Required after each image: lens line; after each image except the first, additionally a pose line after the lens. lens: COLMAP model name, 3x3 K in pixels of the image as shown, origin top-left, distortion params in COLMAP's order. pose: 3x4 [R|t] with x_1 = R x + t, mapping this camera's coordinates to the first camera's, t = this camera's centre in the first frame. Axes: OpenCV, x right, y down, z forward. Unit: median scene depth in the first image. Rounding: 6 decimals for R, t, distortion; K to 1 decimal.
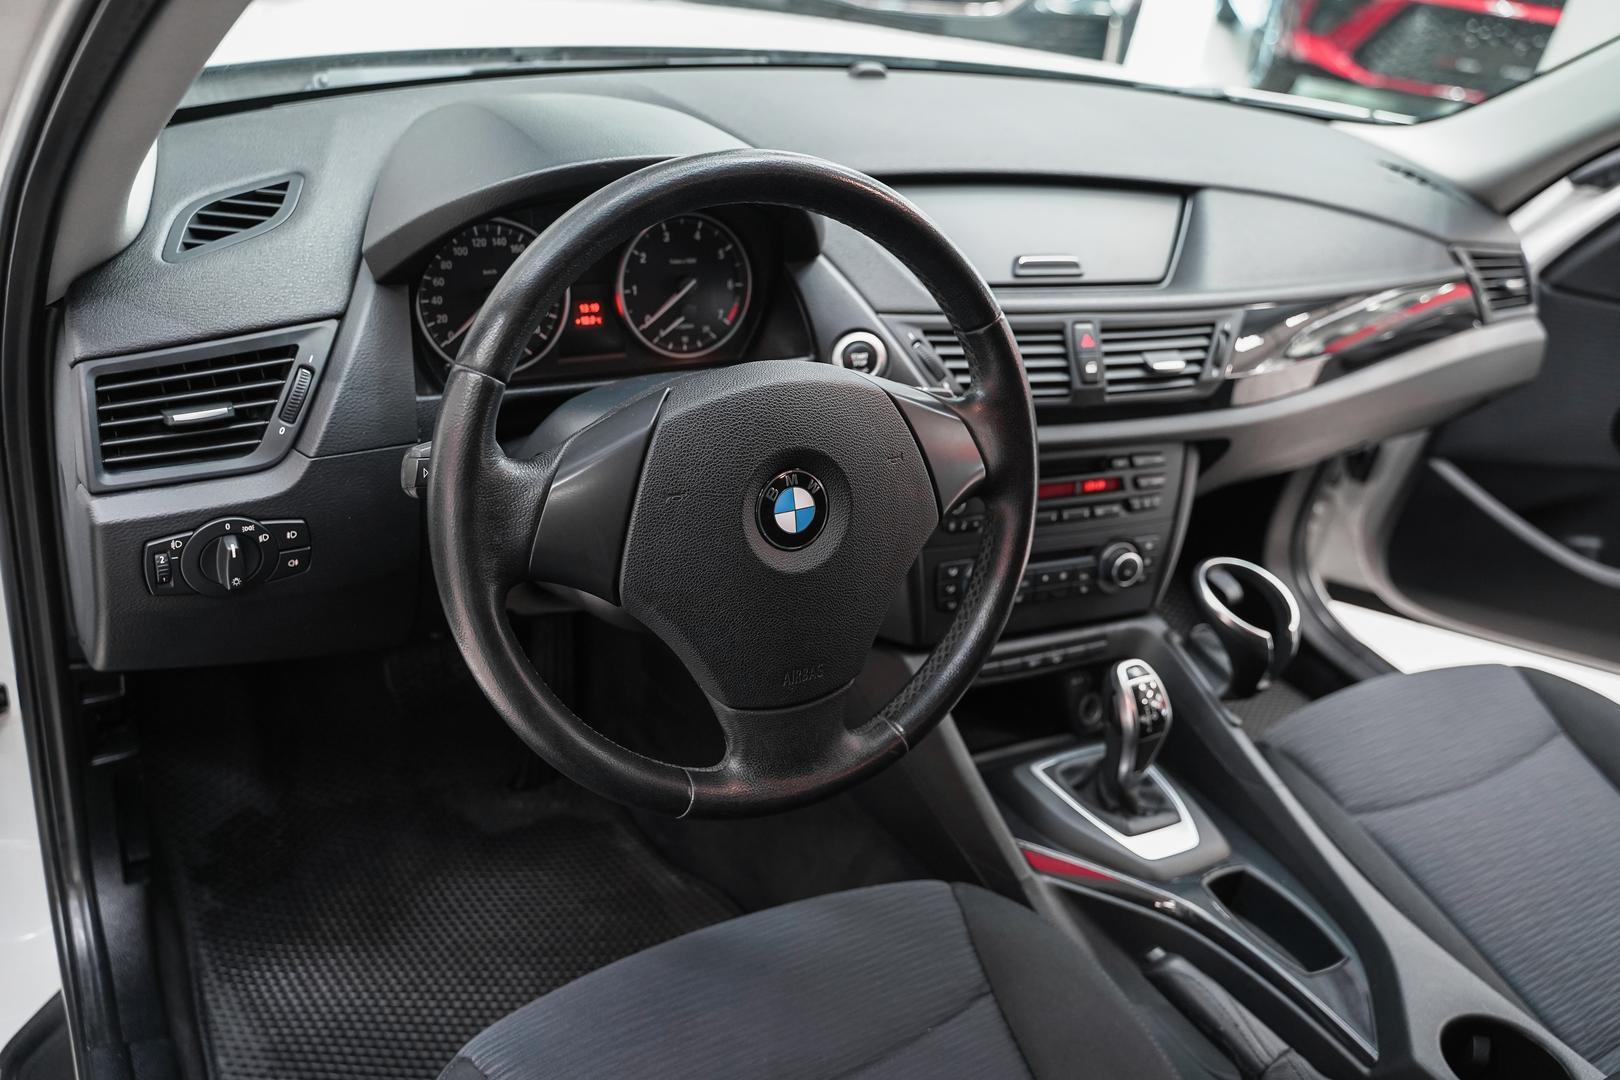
lens RADIAL K [[1308.9, 0, 814.9], [0, 1308.9, 545.9], [0, 0, 1]] dist [-0.019249, 0.012010]
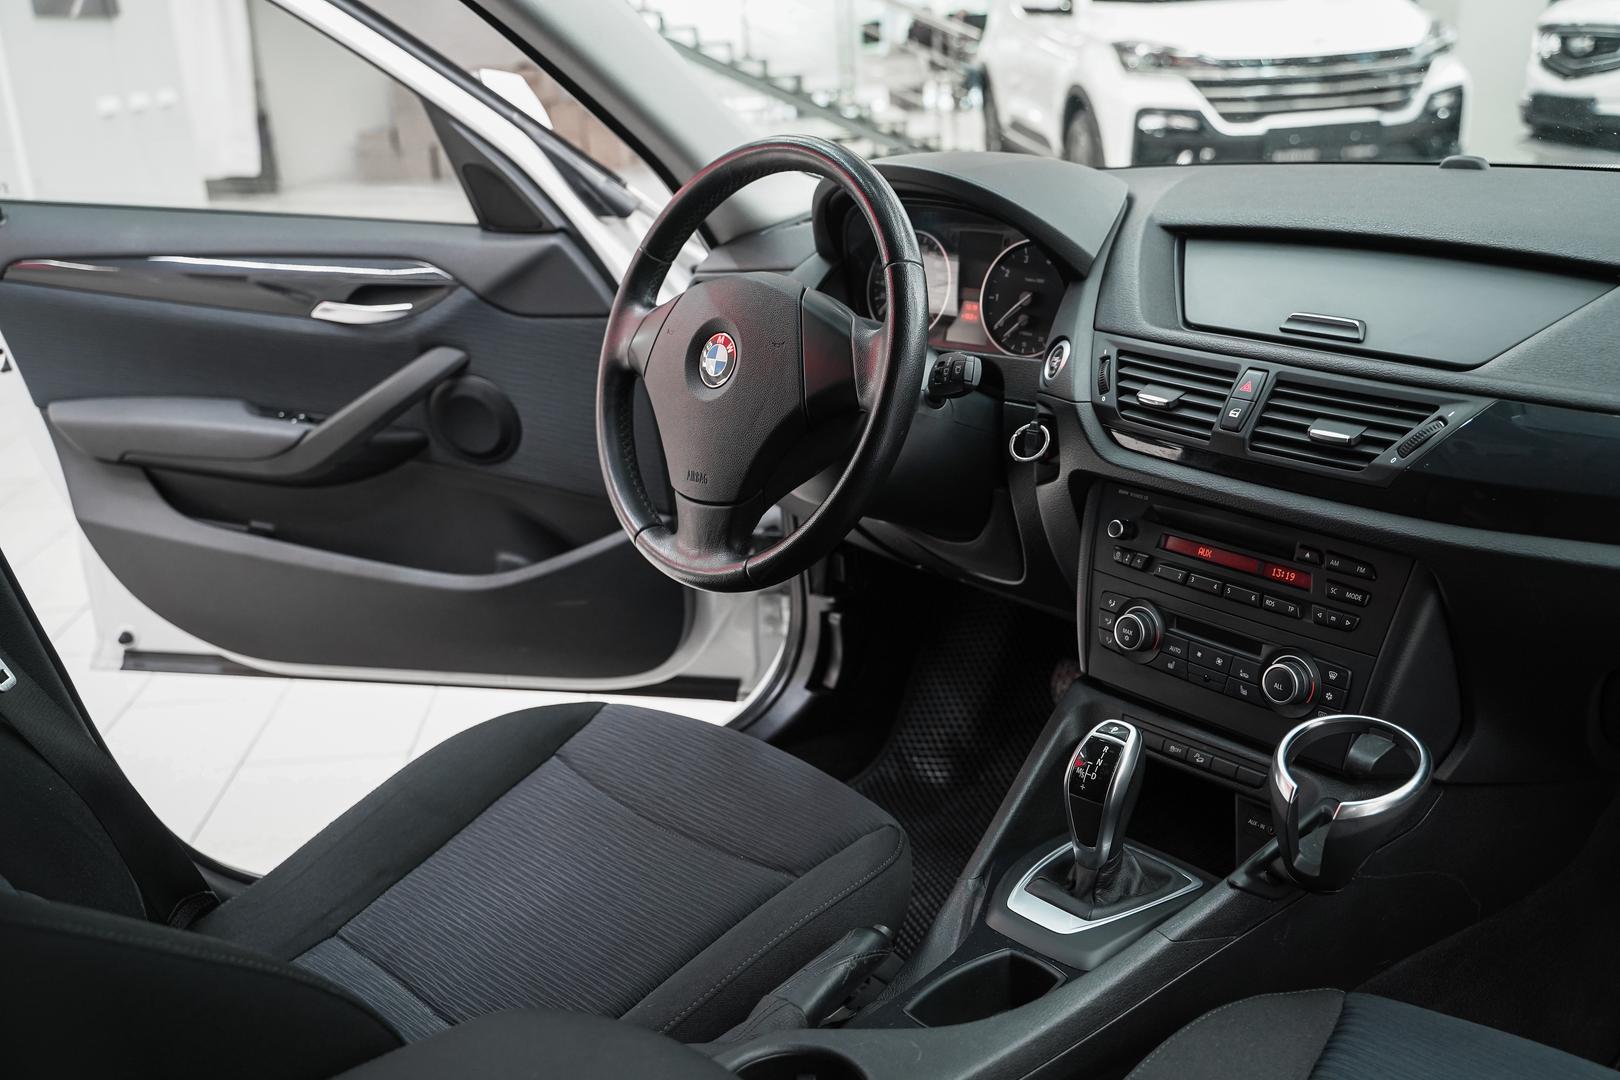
lens RADIAL K [[1591.6, 0, 810.0], [0, 1591.6, 549.5], [0, 0, 1]] dist [0.030787, 0.000000]
pose [[0.218922, 0.165448, -0.961613, 1.216682], [-0.427485, 0.902167, 0.057898, 0.011286], [0.877114, 0.398400, 0.268231, 0.475182]]
